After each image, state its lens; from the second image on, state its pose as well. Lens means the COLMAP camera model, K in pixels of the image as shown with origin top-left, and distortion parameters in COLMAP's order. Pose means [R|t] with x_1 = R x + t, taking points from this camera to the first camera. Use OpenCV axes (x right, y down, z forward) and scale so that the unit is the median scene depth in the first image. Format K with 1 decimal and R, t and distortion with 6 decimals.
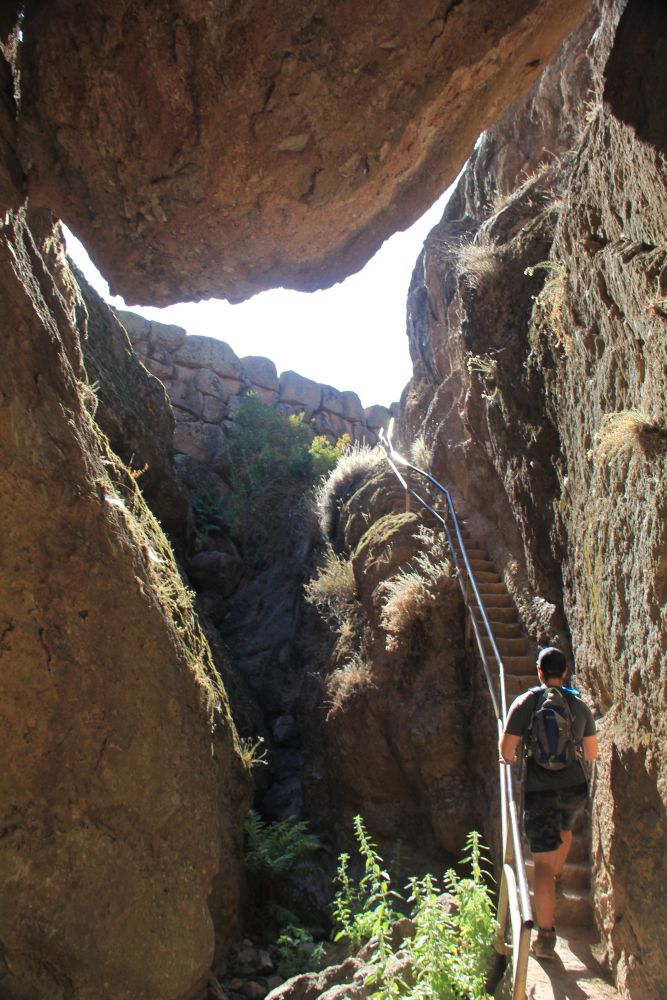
lens RADIAL K [[840.5, 0, 334.3], [0, 840.5, 499.1], [0, 0, 1]] dist [-0.131312, 0.002142]
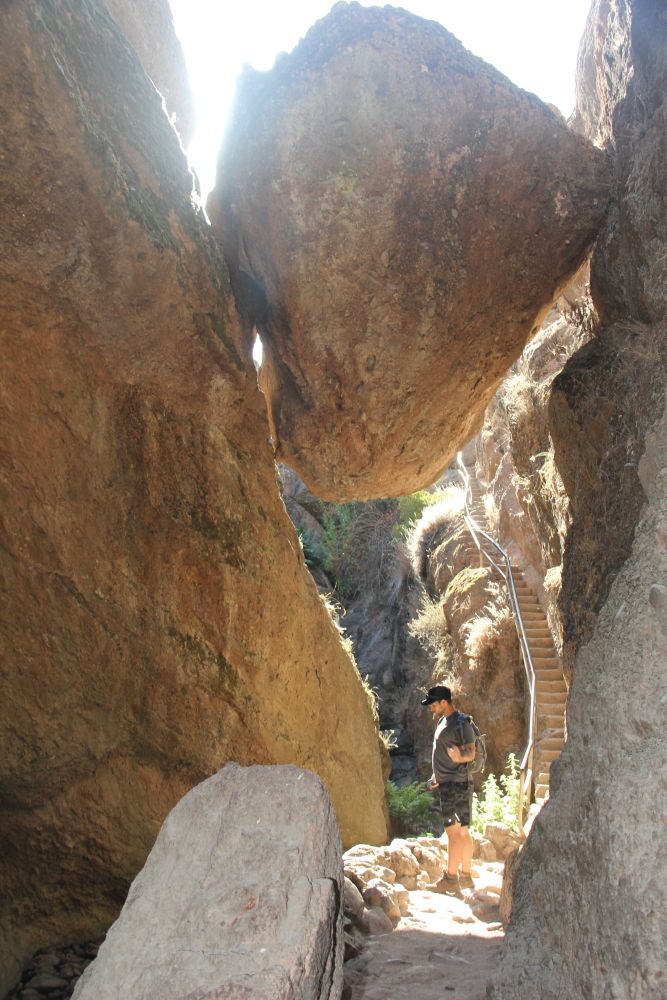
lens RADIAL K [[1174.2, 0, 335.1], [0, 1174.2, 499.6], [0, 0, 1]] dist [0.012259, 0.000000]
pose [[0.996224, -0.063002, -0.059728, -0.031764], [0.064898, 0.997430, 0.030351, -0.187903], [0.057663, -0.034112, 0.997753, -1.025578]]
